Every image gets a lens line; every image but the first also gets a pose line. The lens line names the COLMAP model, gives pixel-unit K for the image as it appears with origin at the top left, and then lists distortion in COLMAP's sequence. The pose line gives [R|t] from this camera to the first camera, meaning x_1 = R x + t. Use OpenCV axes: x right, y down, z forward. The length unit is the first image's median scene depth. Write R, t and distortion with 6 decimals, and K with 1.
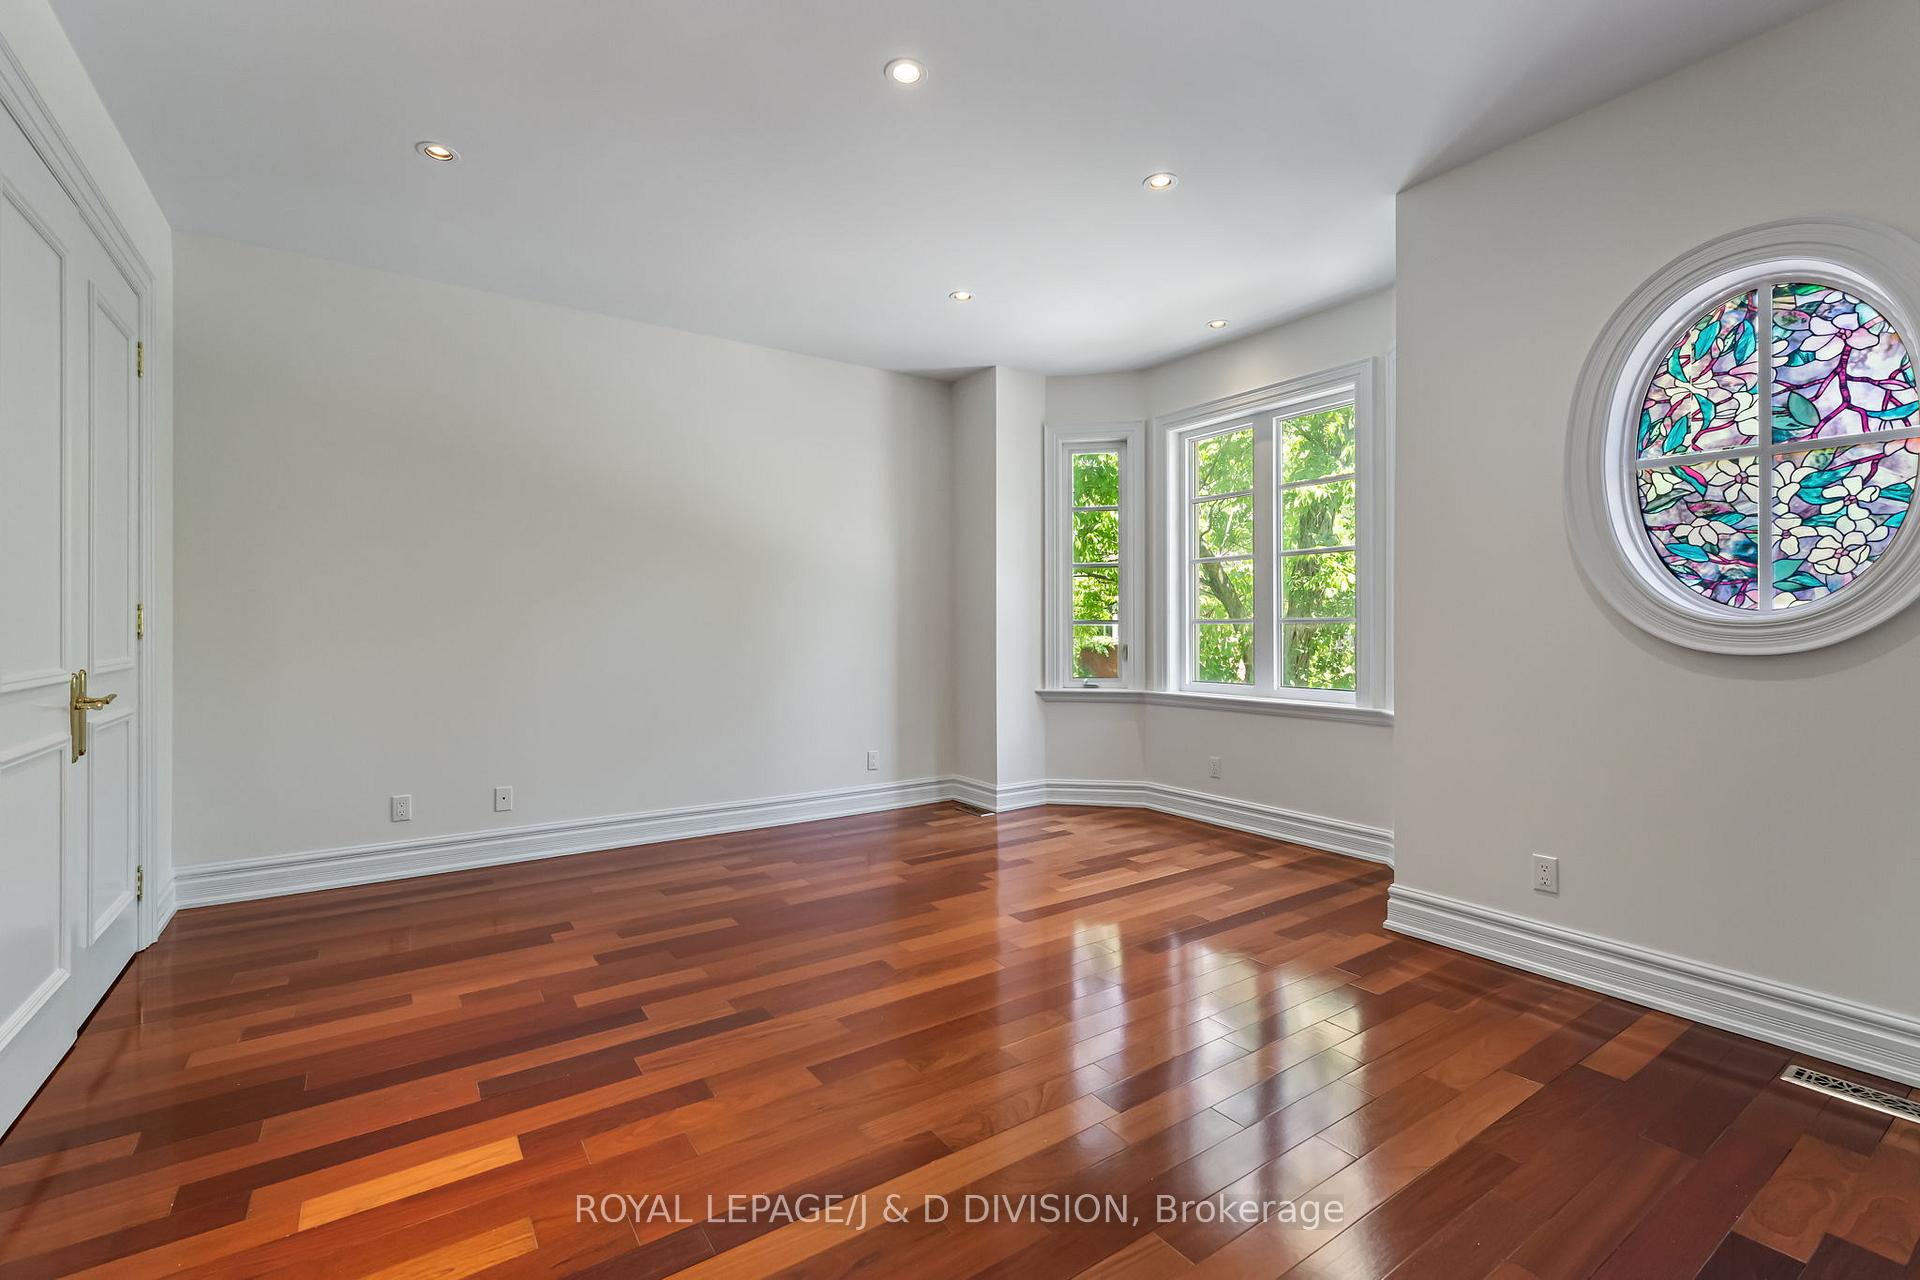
lens RADIAL K [[847.0, 0, 952.1], [0, 847.0, 640.9], [0, 0, 1]] dist [0.008952, -0.000006]
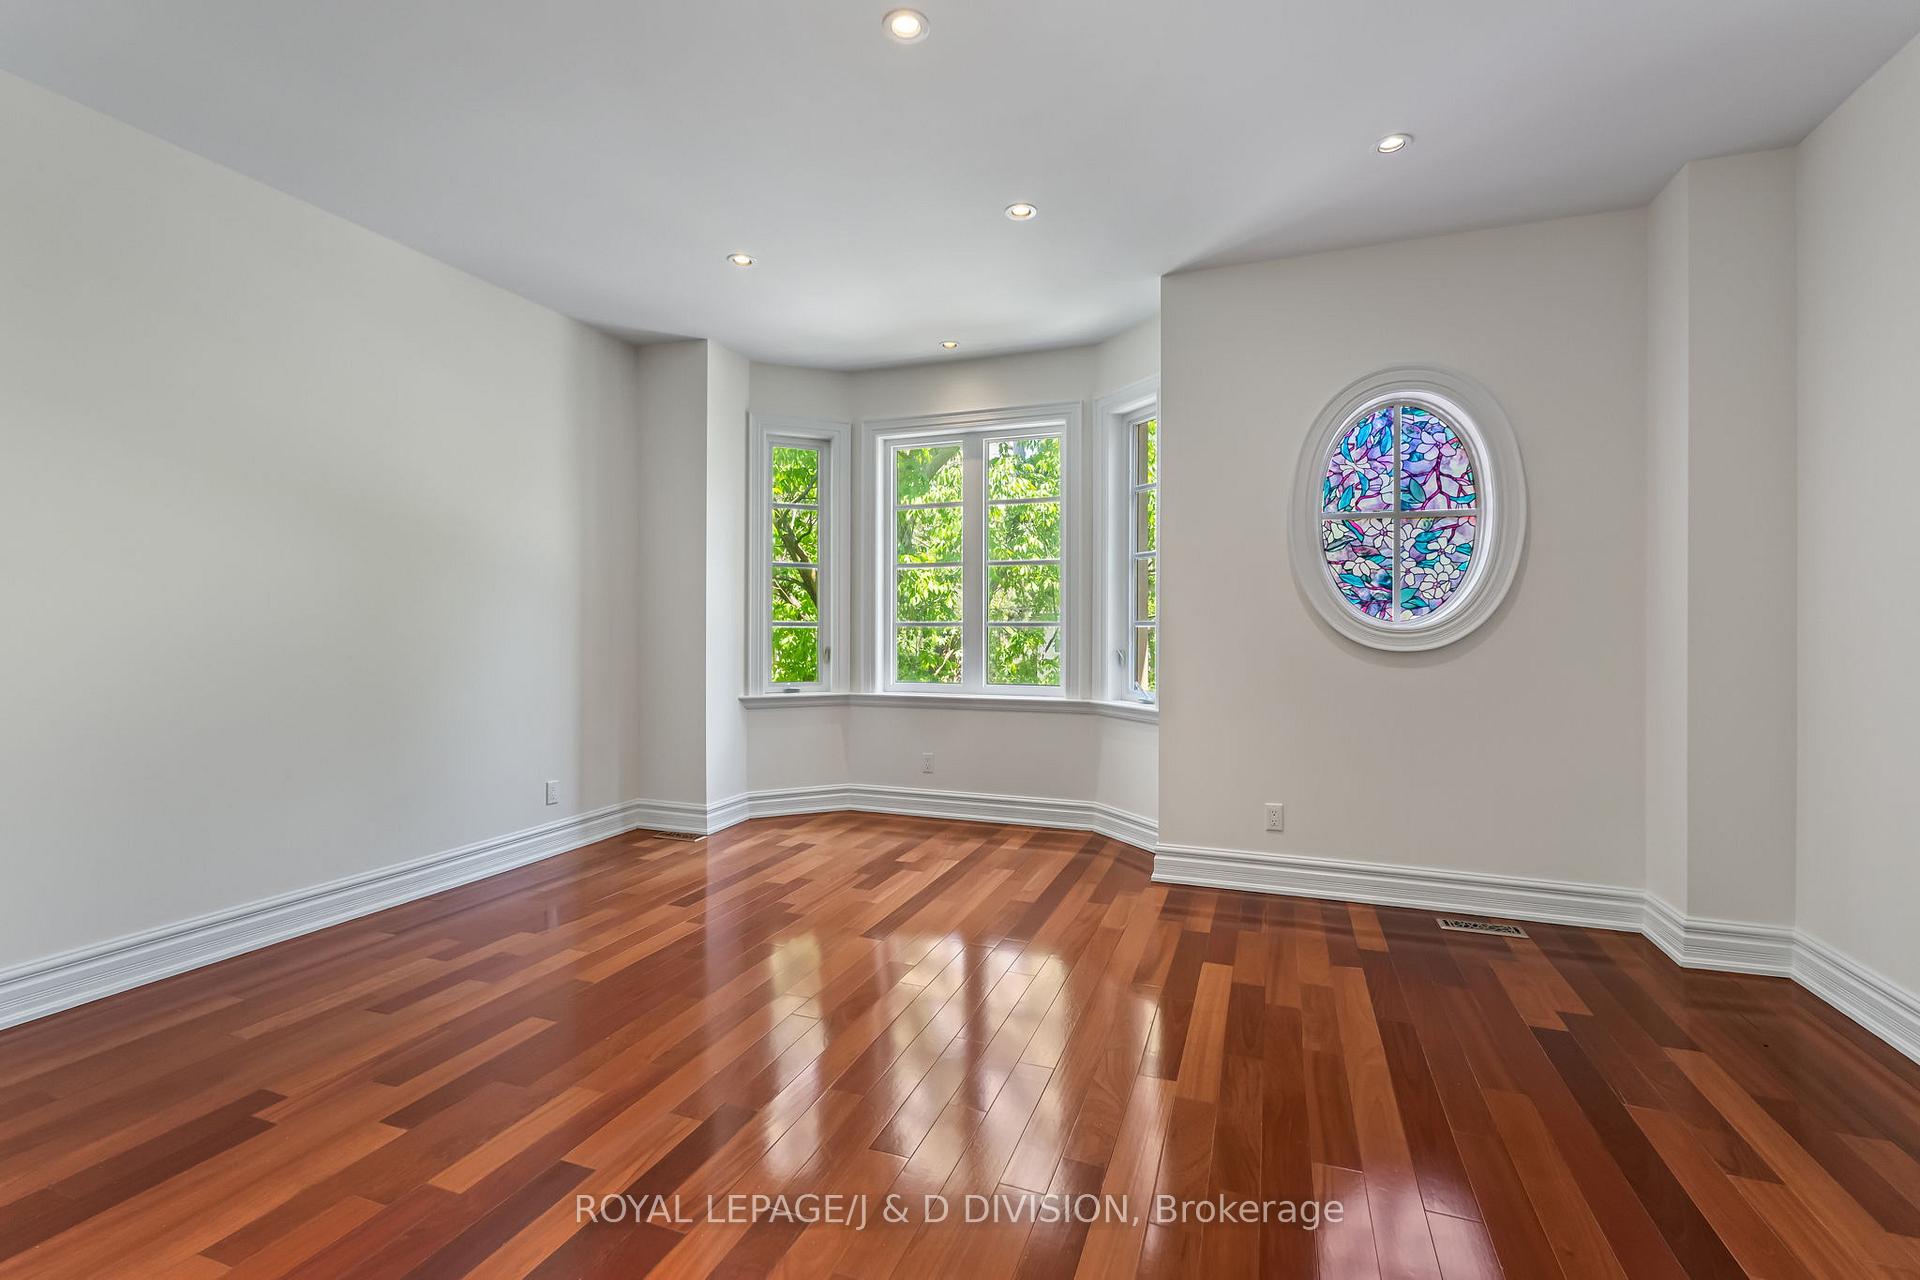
lens RADIAL K [[858.6, 0, 960.0], [0, 858.6, 640.0], [0, 0, 1]] dist [0.012168, 0.000401]
pose [[0.814344, -0.006421, 0.580347, -0.511831], [0.005944, 0.999979, 0.002724, -0.011342], [-0.580352, 0.001231, 0.814365, 0.199075]]
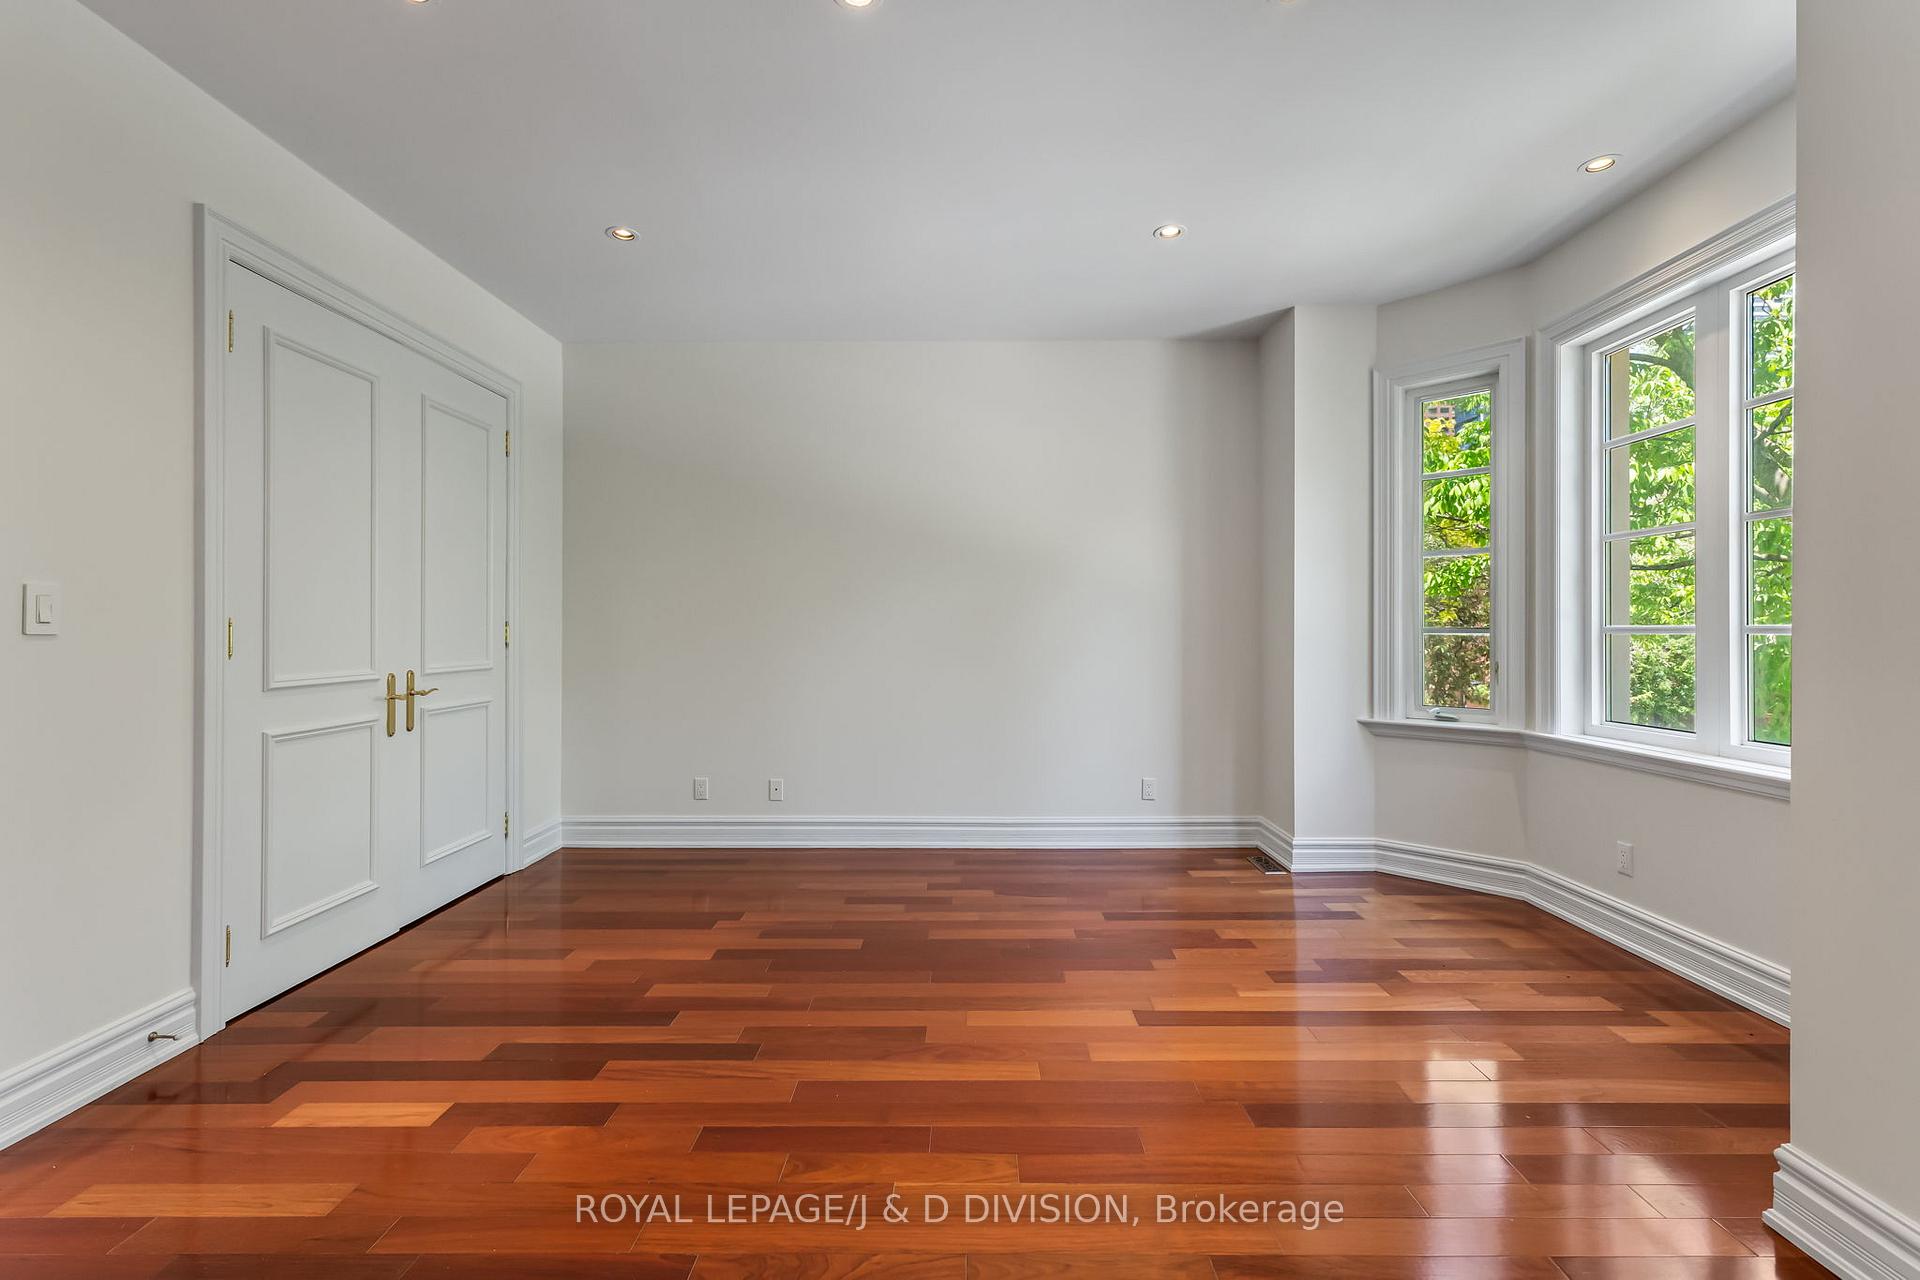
lens RADIAL K [[847.0, 0, 952.1], [0, 847.0, 640.9], [0, 0, 1]] dist [0.008952, -0.000006]
pose [[0.819192, 0.006123, -0.573487, 0.486526], [-0.007524, 0.999972, -0.000071, -0.020571], [0.573470, 0.004373, 0.819215, 0.338788]]
